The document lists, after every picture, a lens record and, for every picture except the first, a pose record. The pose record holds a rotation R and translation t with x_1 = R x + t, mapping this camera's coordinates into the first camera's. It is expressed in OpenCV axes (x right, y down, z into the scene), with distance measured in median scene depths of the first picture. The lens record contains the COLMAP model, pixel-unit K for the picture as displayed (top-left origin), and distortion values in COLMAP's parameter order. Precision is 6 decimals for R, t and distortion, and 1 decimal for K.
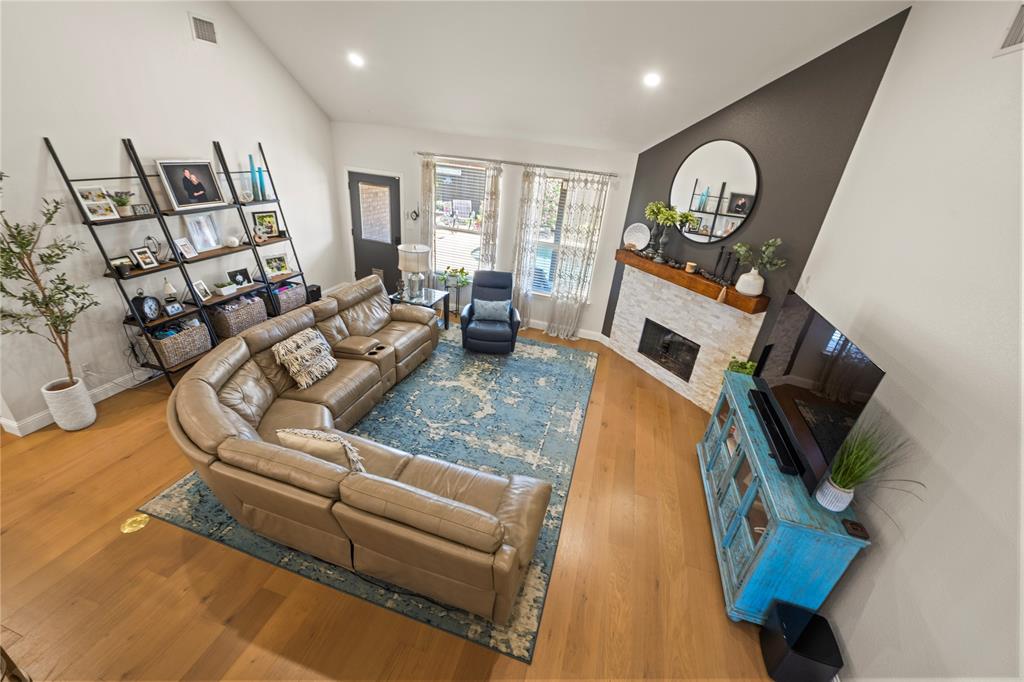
lens RADIAL K [[406.1, 0, 514.2], [0, 406.1, 342.5], [0, 0, 1]] dist [-0.009166, -0.000482]
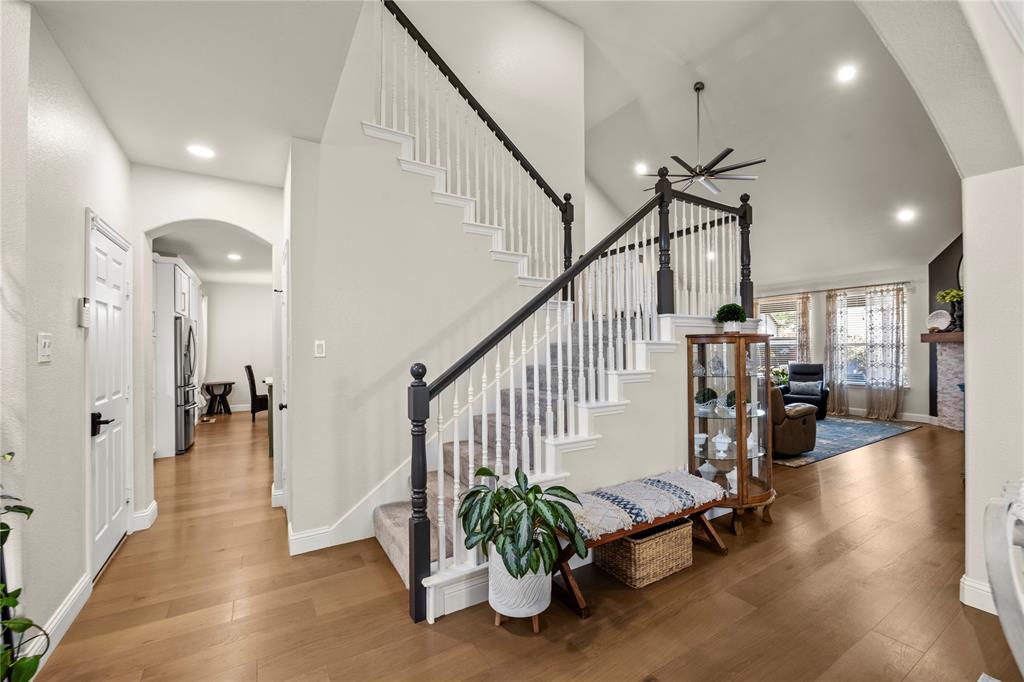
lens RADIAL K [[406.1, 0, 532.6], [0, 406.1, 346.7], [0, 0, 1]] dist [-0.009166, -0.000482]
pose [[0.736895, -0.101934, -0.668278, 0.220779], [-0.227088, 0.893793, -0.386737, 0.609189], [0.636723, 0.436743, 0.635484, -0.566180]]
